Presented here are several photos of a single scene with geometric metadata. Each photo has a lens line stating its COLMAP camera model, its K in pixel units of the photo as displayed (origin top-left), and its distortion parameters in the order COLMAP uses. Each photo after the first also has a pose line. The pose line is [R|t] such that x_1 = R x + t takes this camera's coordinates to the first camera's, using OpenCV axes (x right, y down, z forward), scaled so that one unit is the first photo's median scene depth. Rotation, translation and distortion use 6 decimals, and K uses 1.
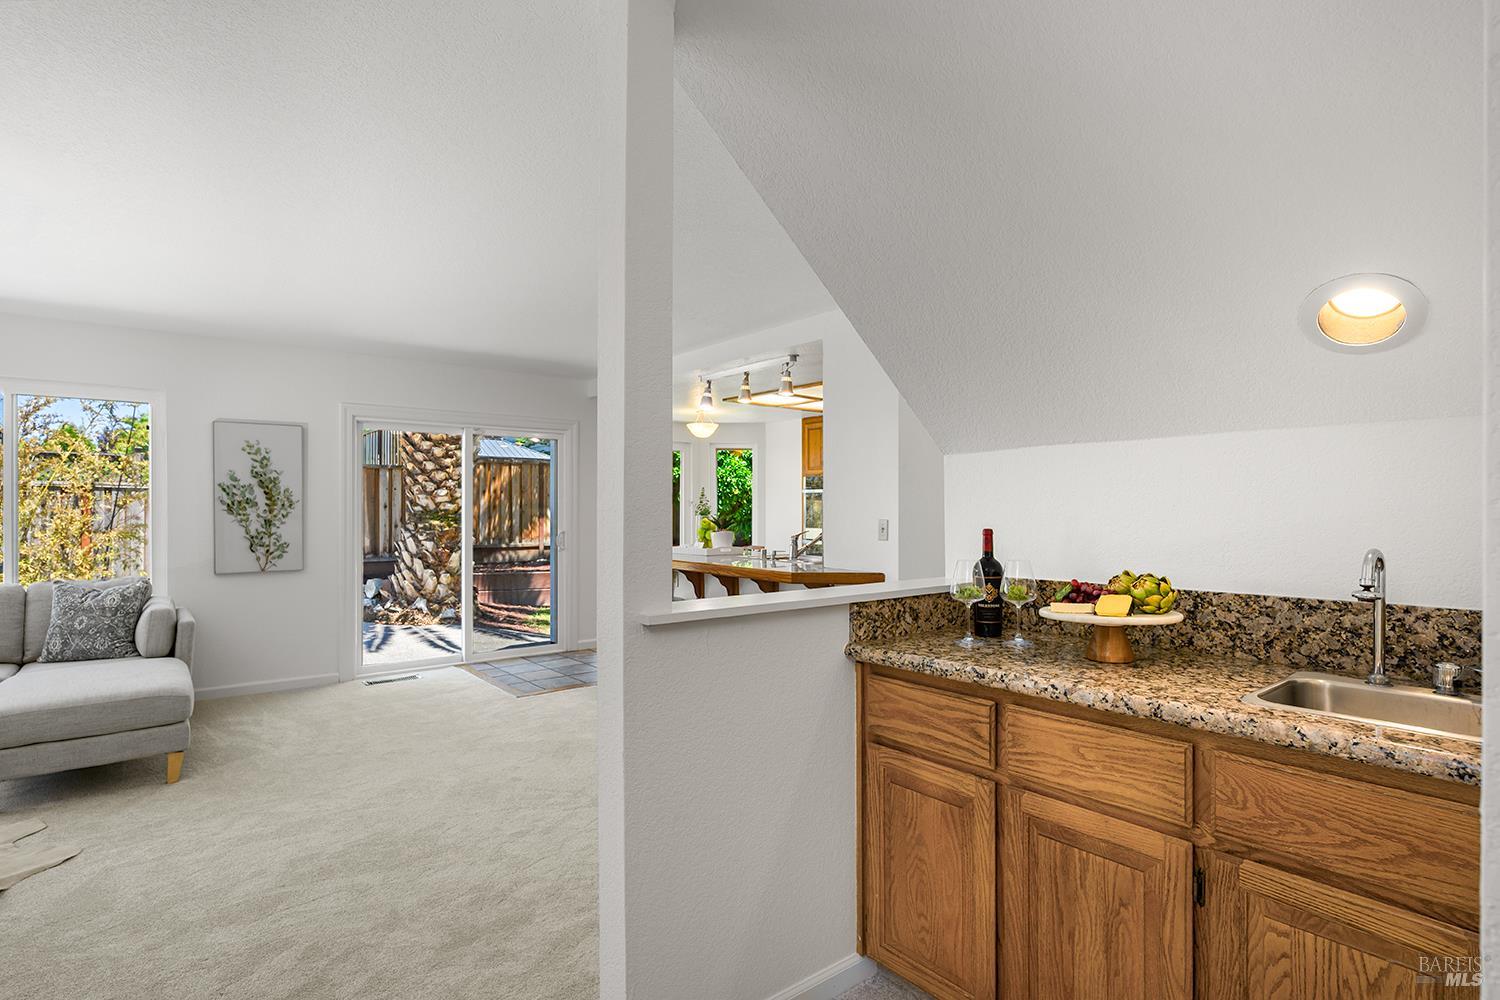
lens RADIAL K [[756.1, 0, 759.5], [0, 756.1, 511.0], [0, 0, 1]] dist [0.001477, 0.001972]
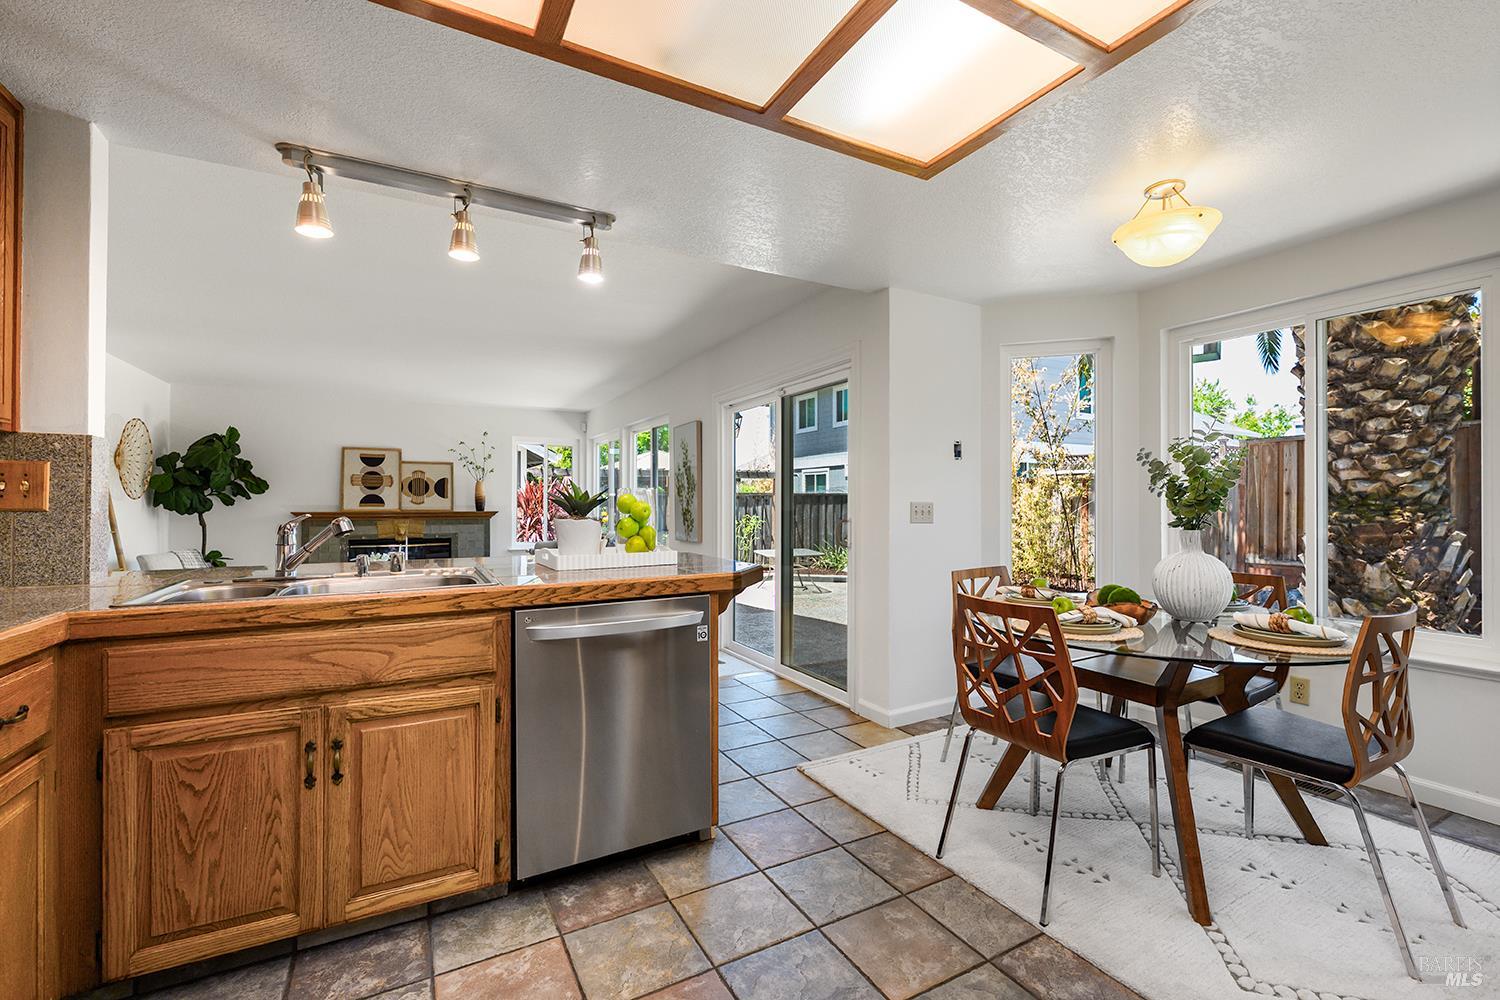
lens RADIAL K [[637.4, 0, 740.5], [0, 637.4, 500.8], [0, 0, 1]] dist [0.002335, -0.000465]
pose [[-0.196447, -0.006357, -0.980494, 0.368001], [-0.001264, 0.999980, -0.006230, 0.019152], [0.980514, 0.000015, -0.196451, 1.288034]]
